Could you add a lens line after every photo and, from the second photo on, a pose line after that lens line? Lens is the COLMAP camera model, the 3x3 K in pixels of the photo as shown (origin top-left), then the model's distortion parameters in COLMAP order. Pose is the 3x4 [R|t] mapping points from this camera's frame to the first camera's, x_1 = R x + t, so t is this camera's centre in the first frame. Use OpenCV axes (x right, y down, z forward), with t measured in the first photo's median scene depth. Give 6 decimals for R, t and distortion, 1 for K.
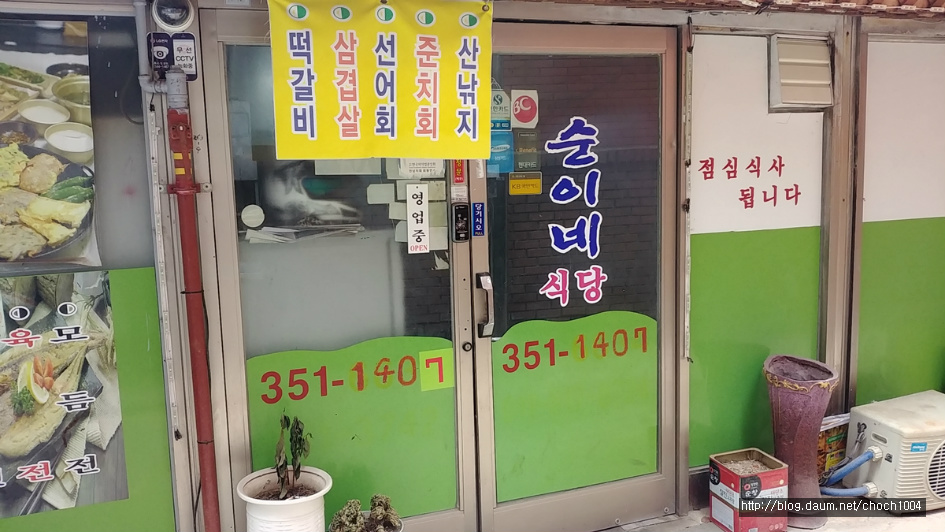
lens RADIAL K [[768.6, 0, 472.6], [0, 768.6, 267.9], [0, 0, 1]] dist [-0.000786, -0.000971]
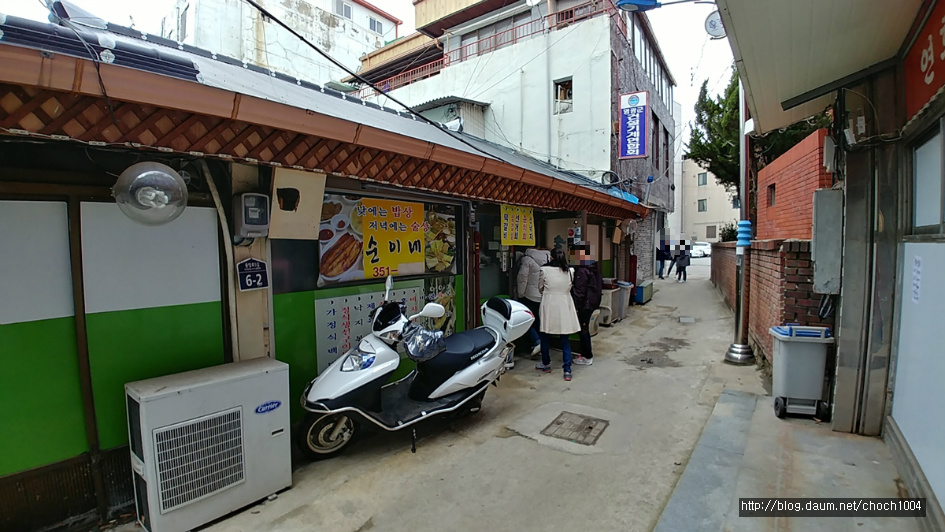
lens RADIAL K [[429.6, 0, 471.9], [0, 429.6, 268.3], [0, 0, 1]] dist [-0.077460, -0.000900]
pose [[0.839851, -0.005636, 0.542788, -1.525405], [0.046674, 0.996993, -0.061866, 0.098659], [-0.540807, 0.077292, 0.837588, -0.711192]]
